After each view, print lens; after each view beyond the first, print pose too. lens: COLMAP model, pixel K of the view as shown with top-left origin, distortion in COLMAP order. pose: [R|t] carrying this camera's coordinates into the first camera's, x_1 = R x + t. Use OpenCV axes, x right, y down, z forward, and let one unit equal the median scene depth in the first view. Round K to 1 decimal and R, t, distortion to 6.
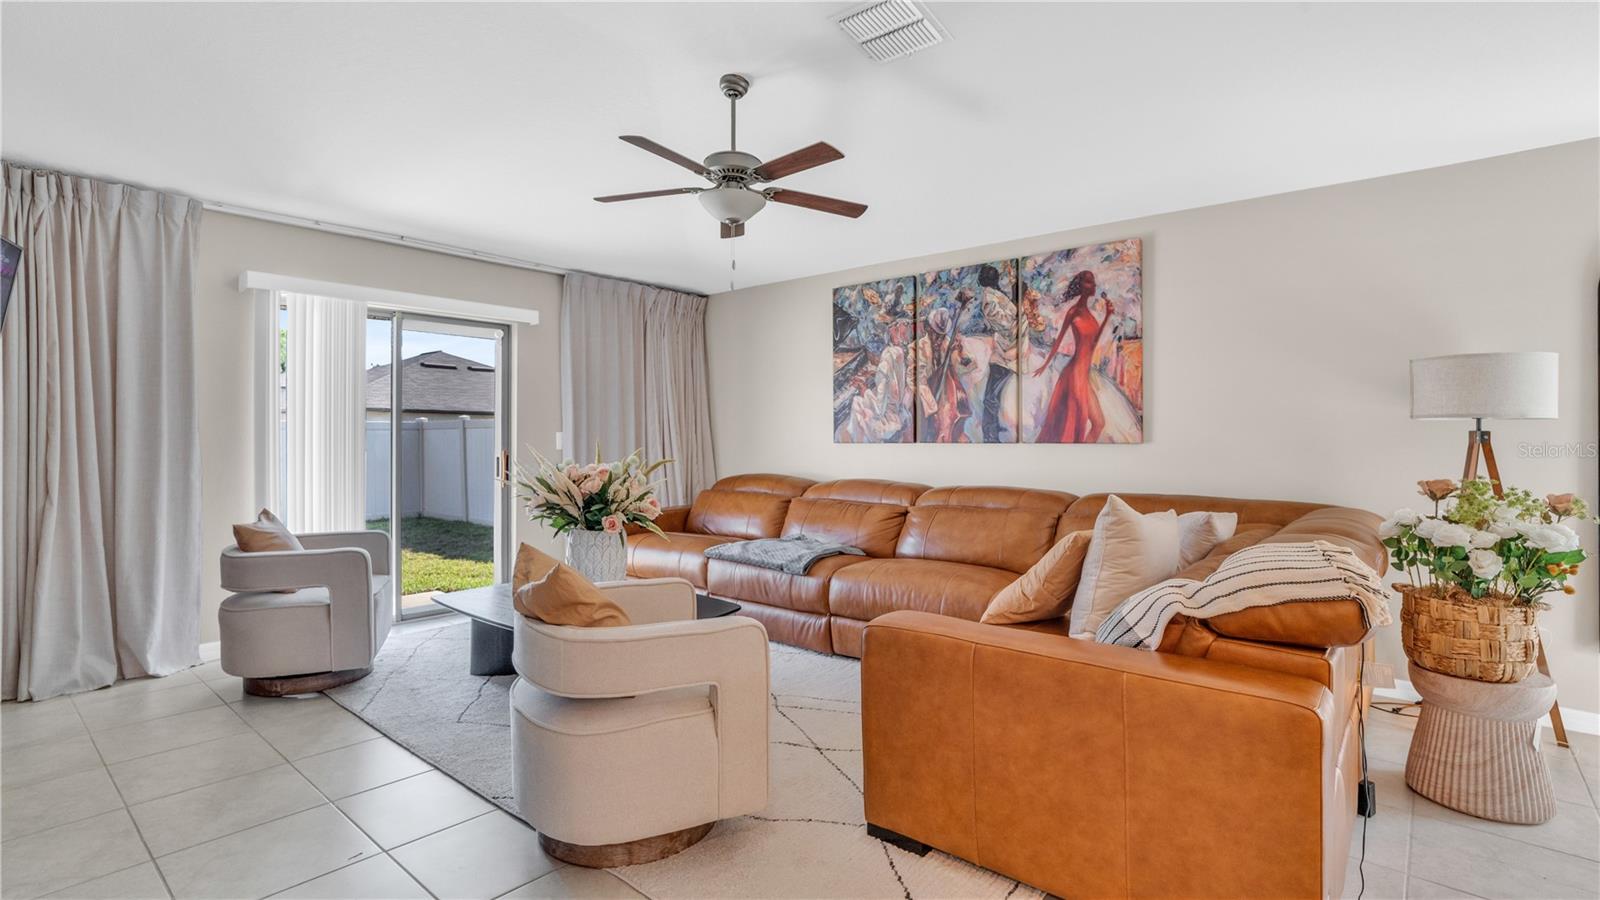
lens RADIAL K [[750.0, 0, 799.3], [0, 750.0, 438.5], [0, 0, 1]] dist [-0.021105, 0.009938]
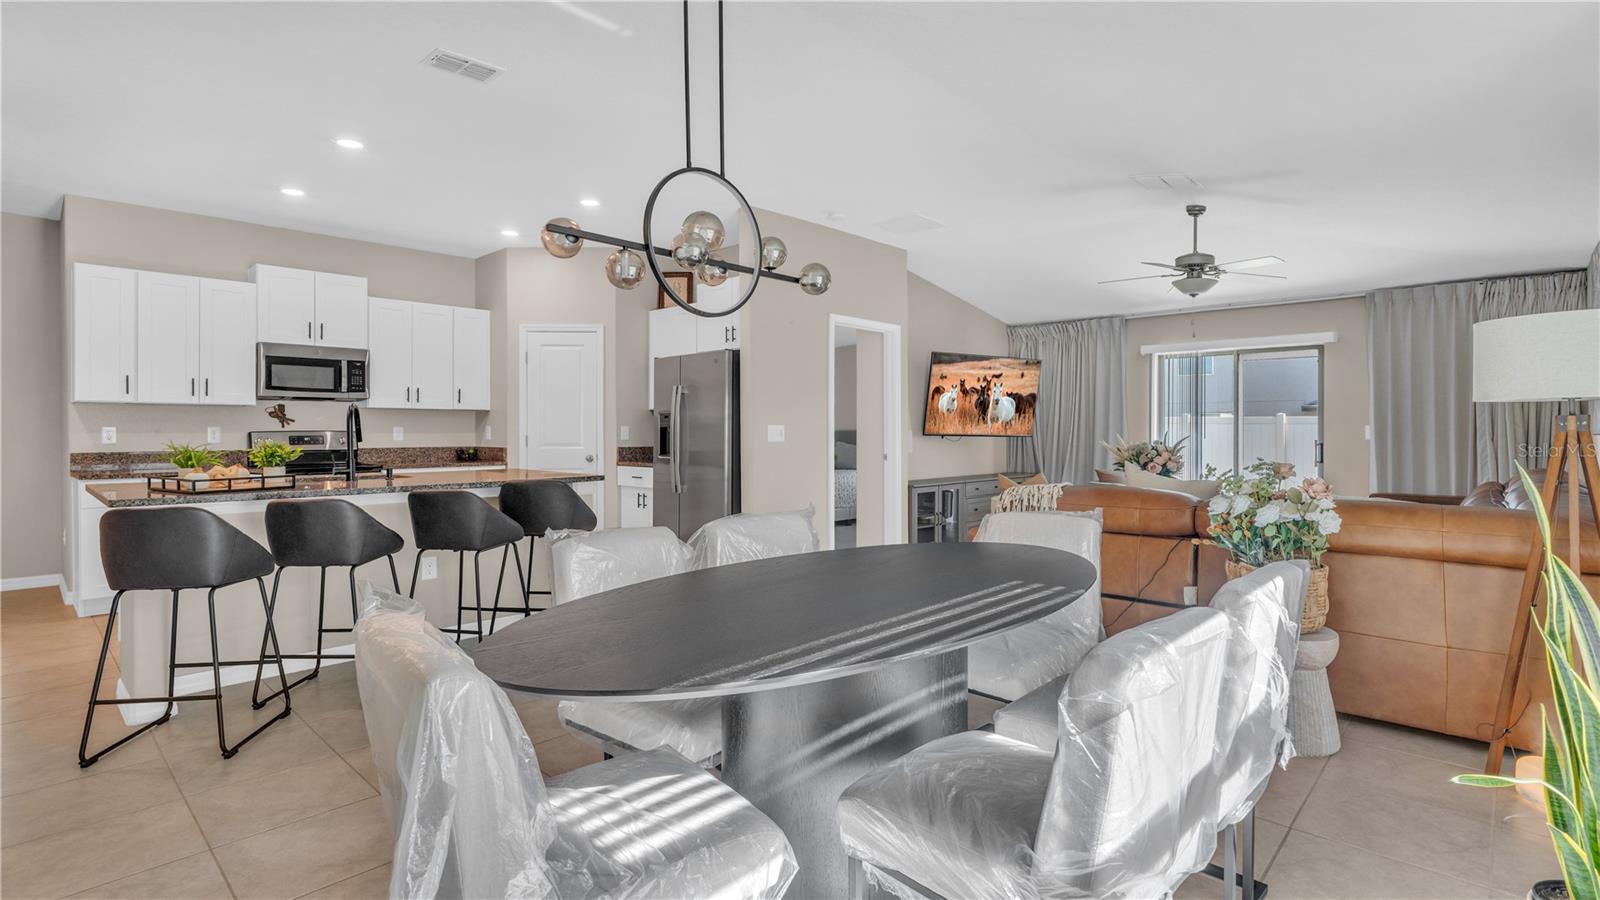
lens RADIAL K [[767.1, 0, 800.1], [0, 767.1, 433.5], [0, 0, 1]] dist [-0.009031, 0.001081]
pose [[-0.045096, 0.001205, -0.998982, 1.218744], [0.000409, 0.999999, 0.001187, 0.003571], [0.998983, -0.000355, -0.045096, 0.173599]]
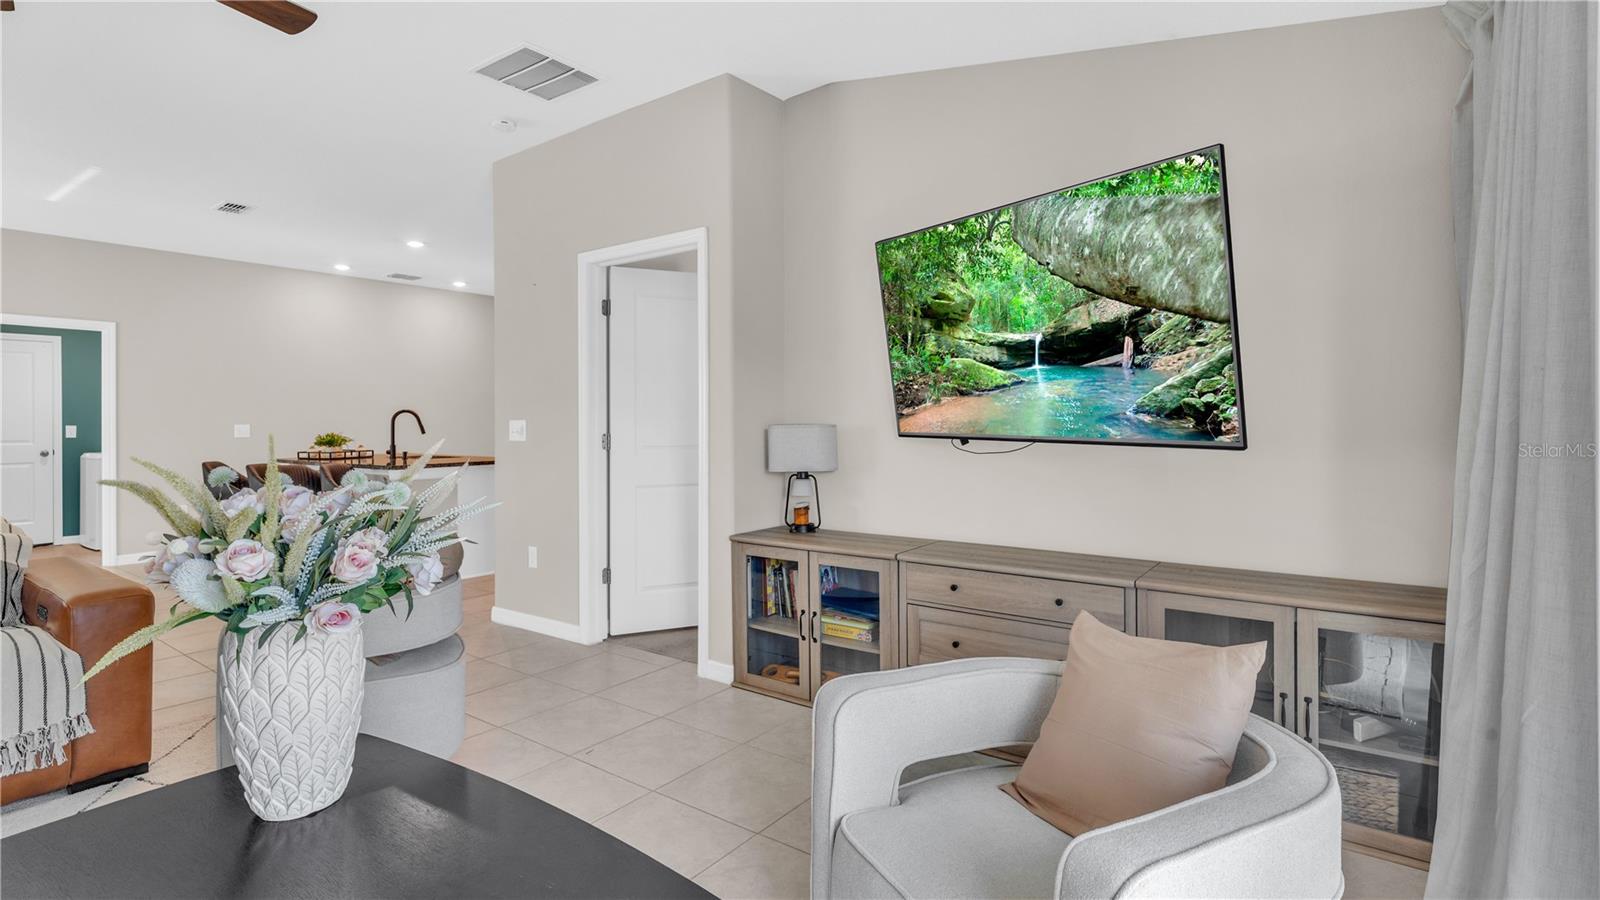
lens RADIAL K [[750.3, 0, 797.3], [0, 750.3, 423.0], [0, 0, 1]] dist [-0.020456, 0.009272]
pose [[-0.997299, 0.003466, -0.073374, -0.424551], [0.003491, 0.999994, -0.000217, -0.004243], [0.073372, -0.000472, -0.997305, 1.134029]]
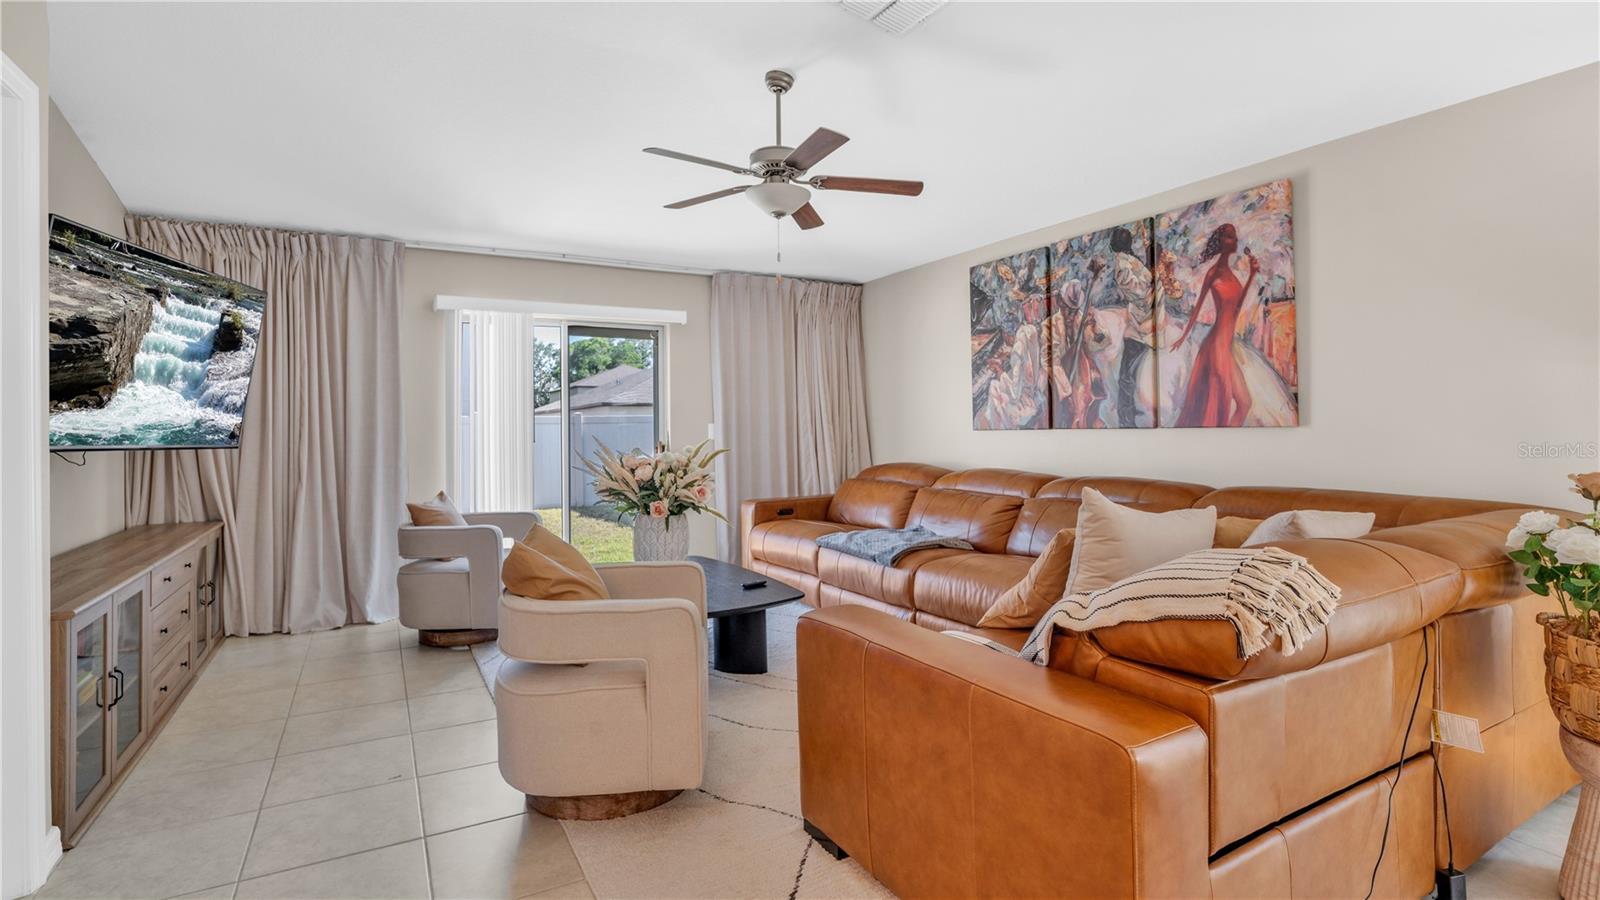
lens RADIAL K [[767.0, 0, 808.9], [0, 767.0, 420.9], [0, 0, 1]] dist [-0.021857, 0.010313]
pose [[0.941461, -0.016813, -0.336702, 0.225517], [0.014297, 0.999848, -0.009950, 0.000945], [0.336818, 0.004553, 0.941559, 0.026508]]
